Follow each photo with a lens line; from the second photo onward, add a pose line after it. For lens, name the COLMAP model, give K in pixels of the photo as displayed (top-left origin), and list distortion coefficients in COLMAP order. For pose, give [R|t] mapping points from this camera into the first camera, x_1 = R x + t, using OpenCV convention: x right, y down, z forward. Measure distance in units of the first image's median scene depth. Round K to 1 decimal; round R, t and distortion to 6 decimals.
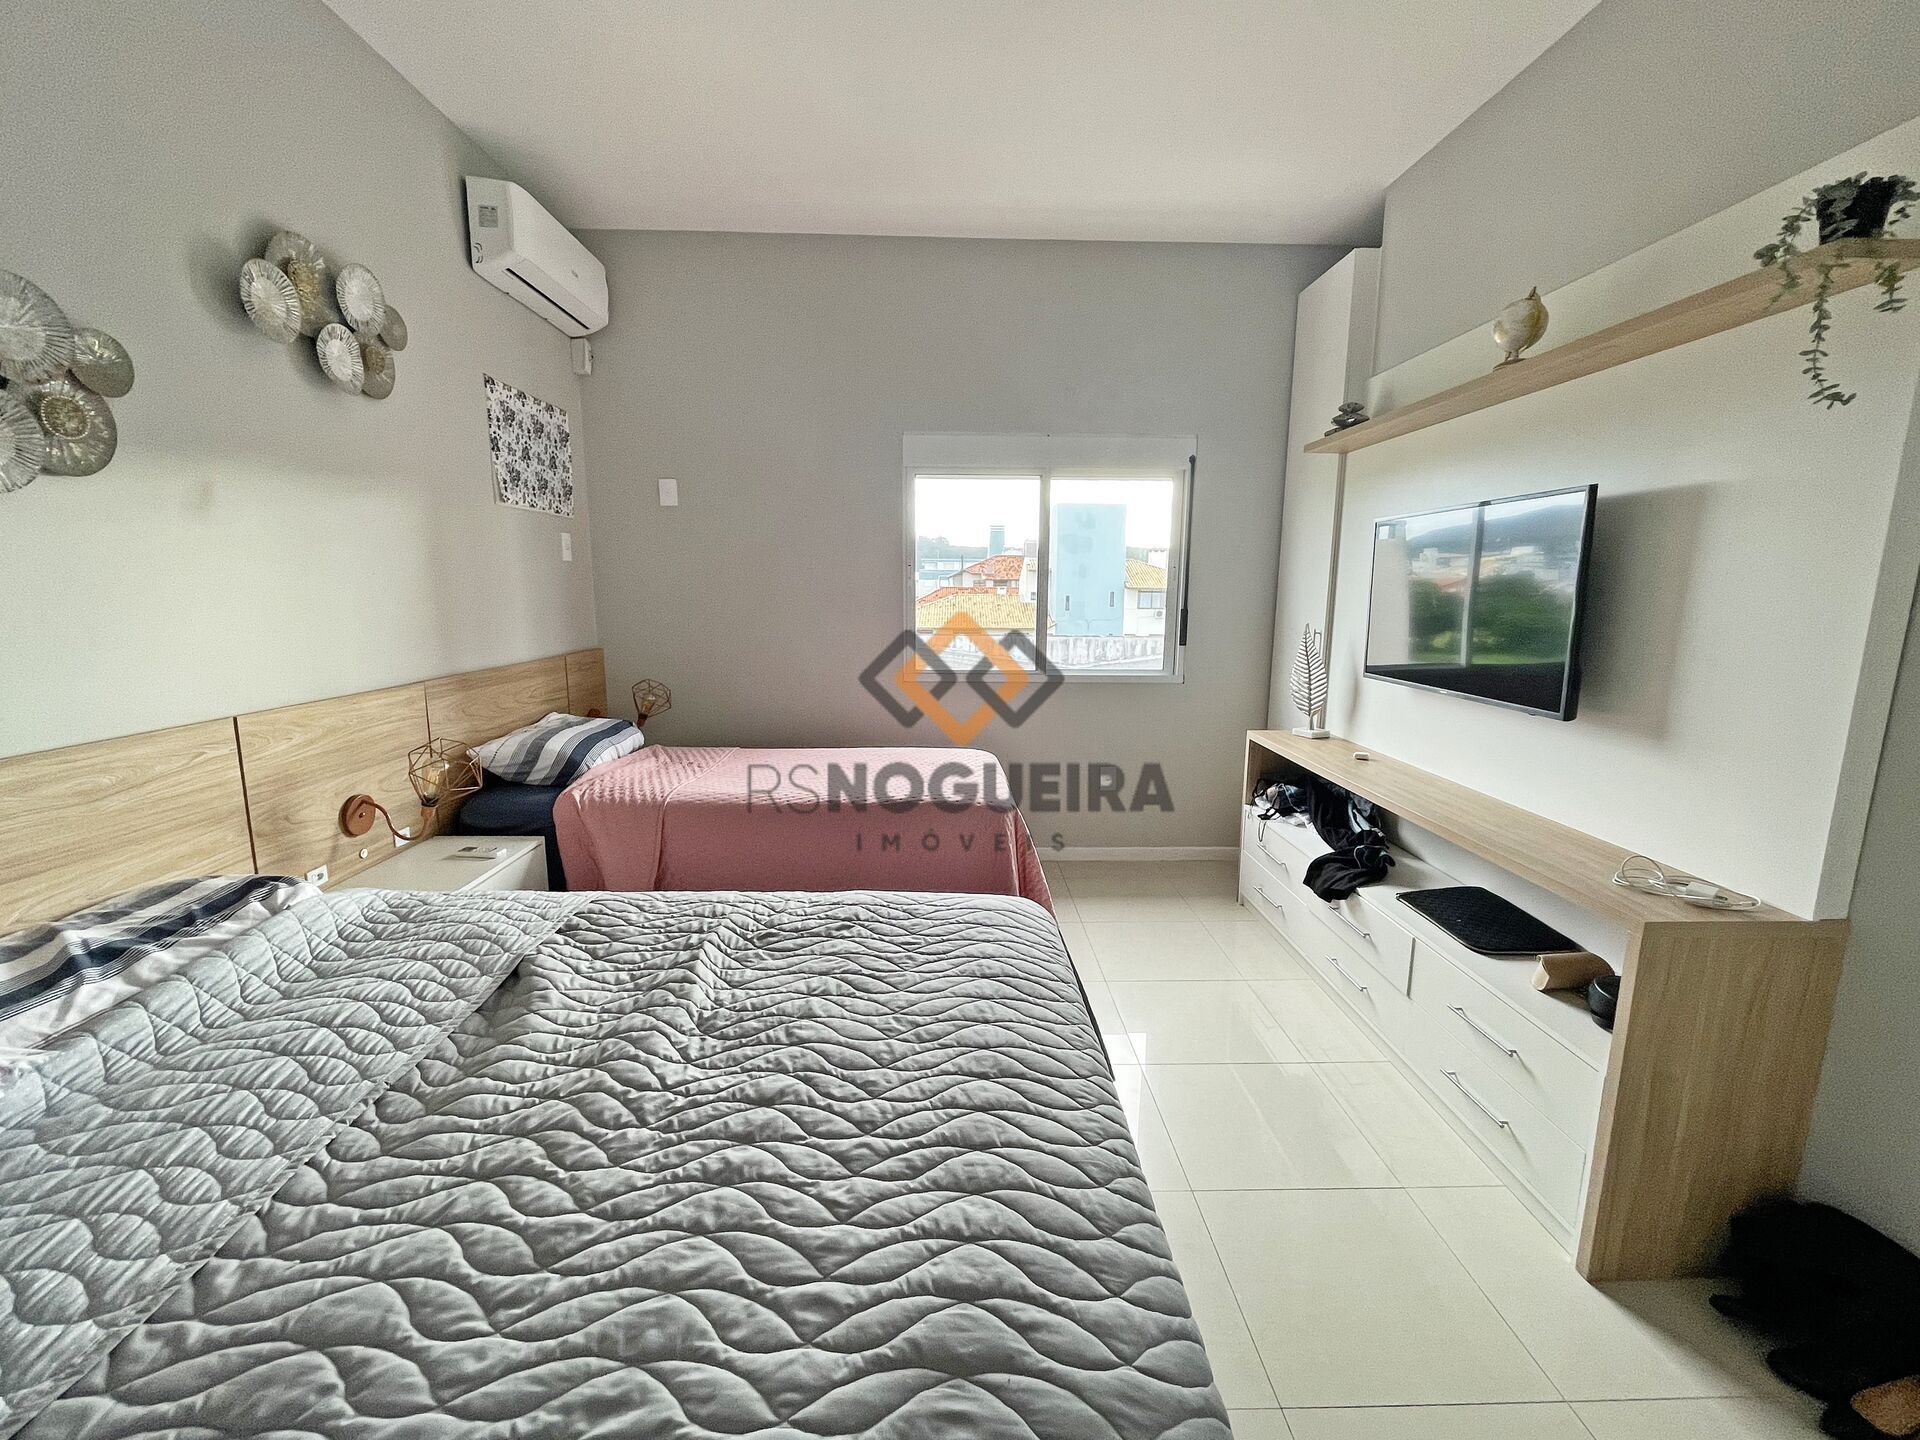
lens RADIAL K [[803.2, 0, 960.0], [0, 803.2, 720.0], [0, 0, 1]] dist [-0.005701, 0.000449]
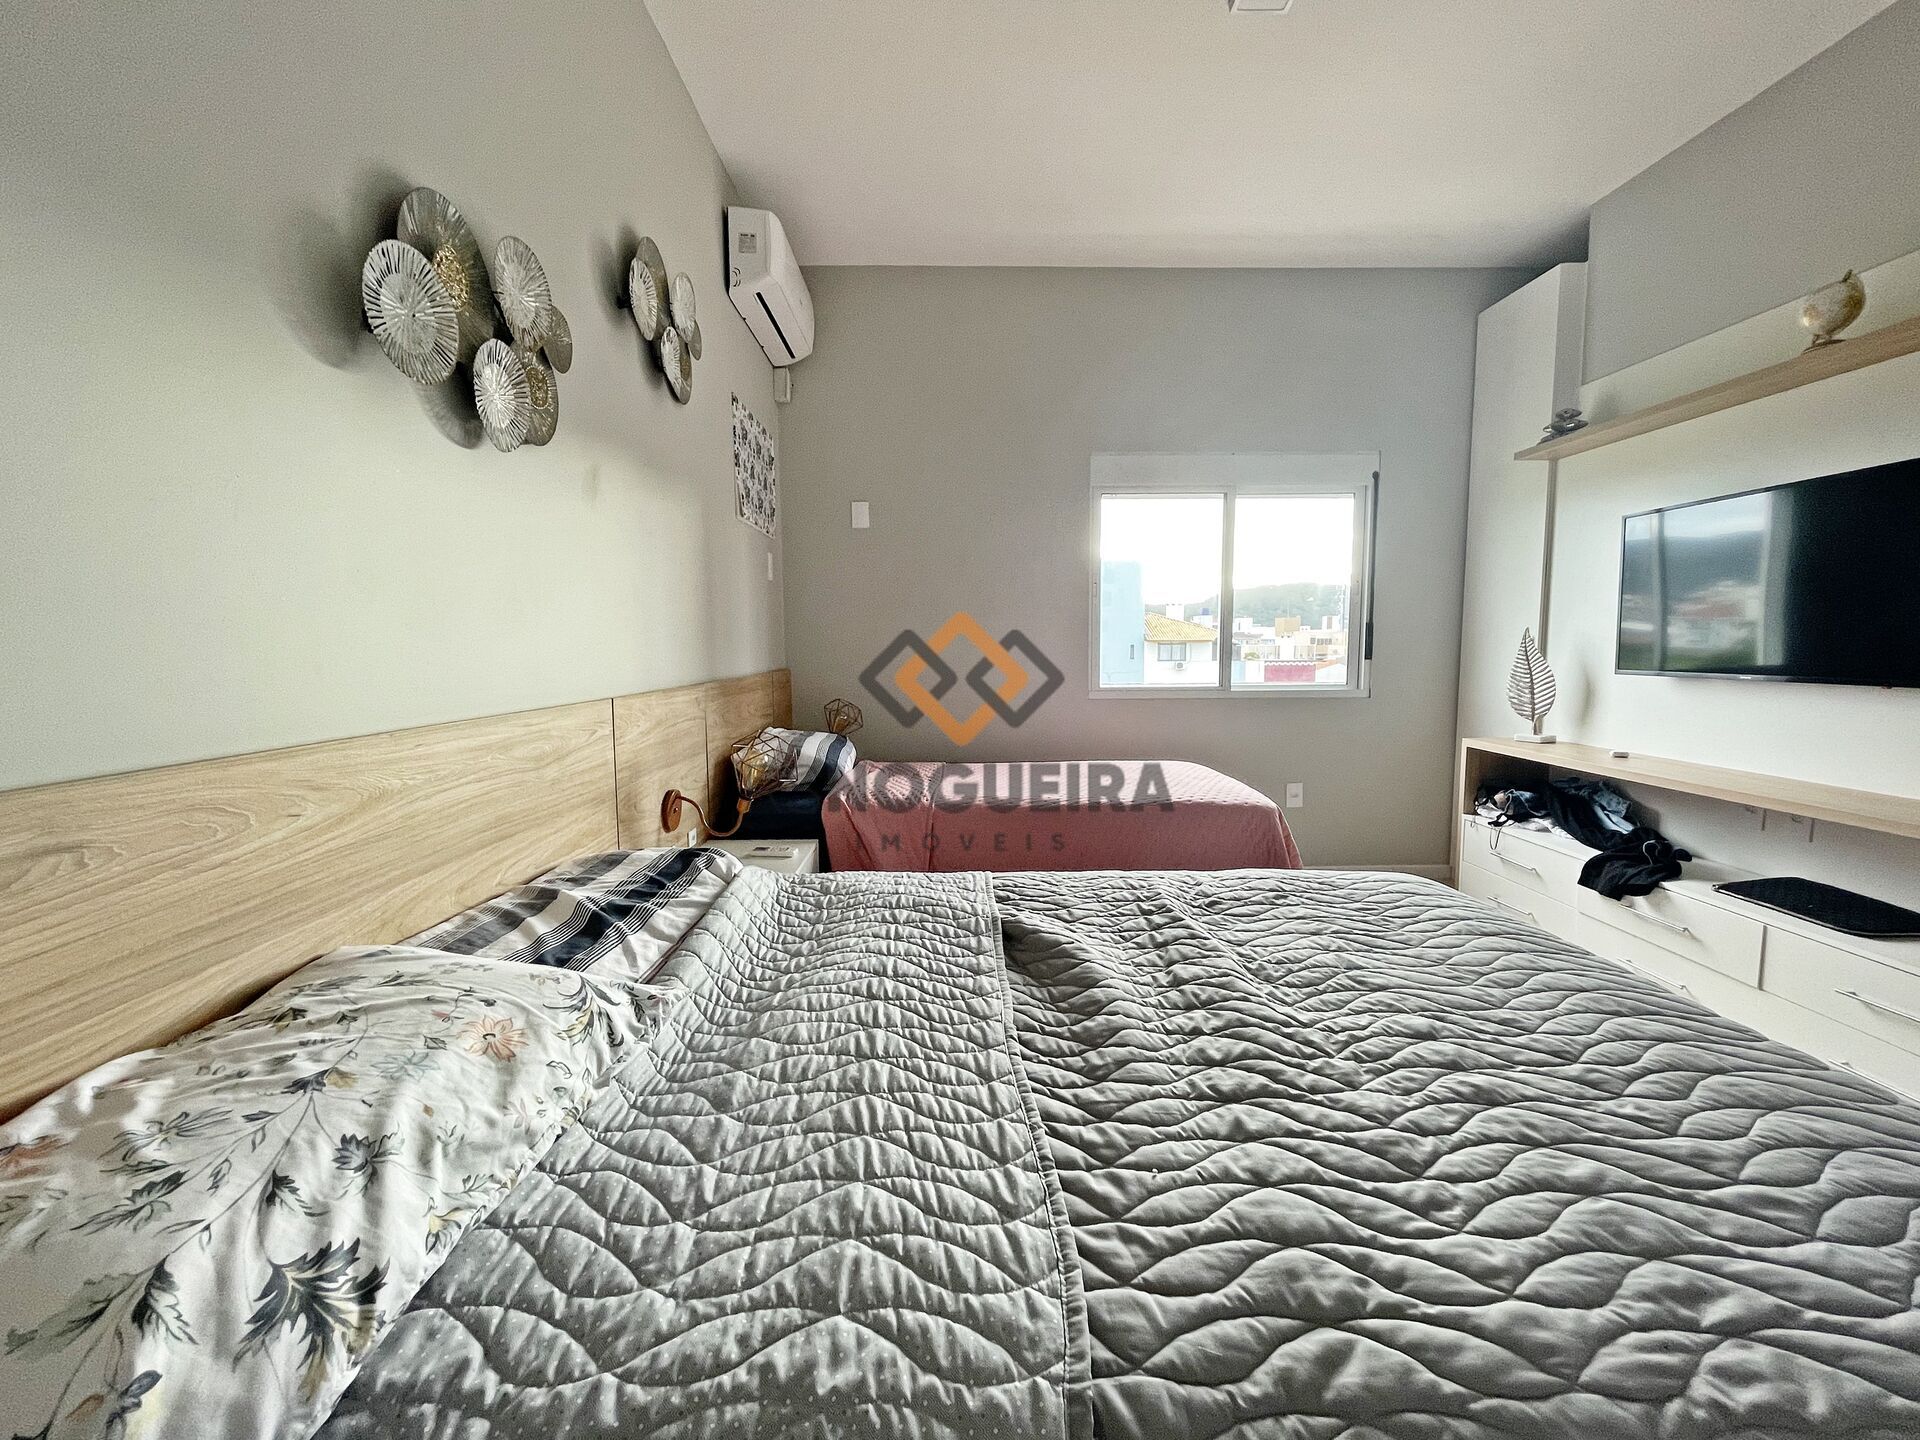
lens RADIAL K [[800.6, 0, 960.0], [0, 800.6, 720.0], [0, 0, 1]] dist [-0.004796, 0.000257]
pose [[0.999820, -0.012791, -0.014048, -0.442938], [0.011771, 0.997449, -0.070402, 0.094516], [0.014913, 0.070223, 0.997420, 0.016995]]
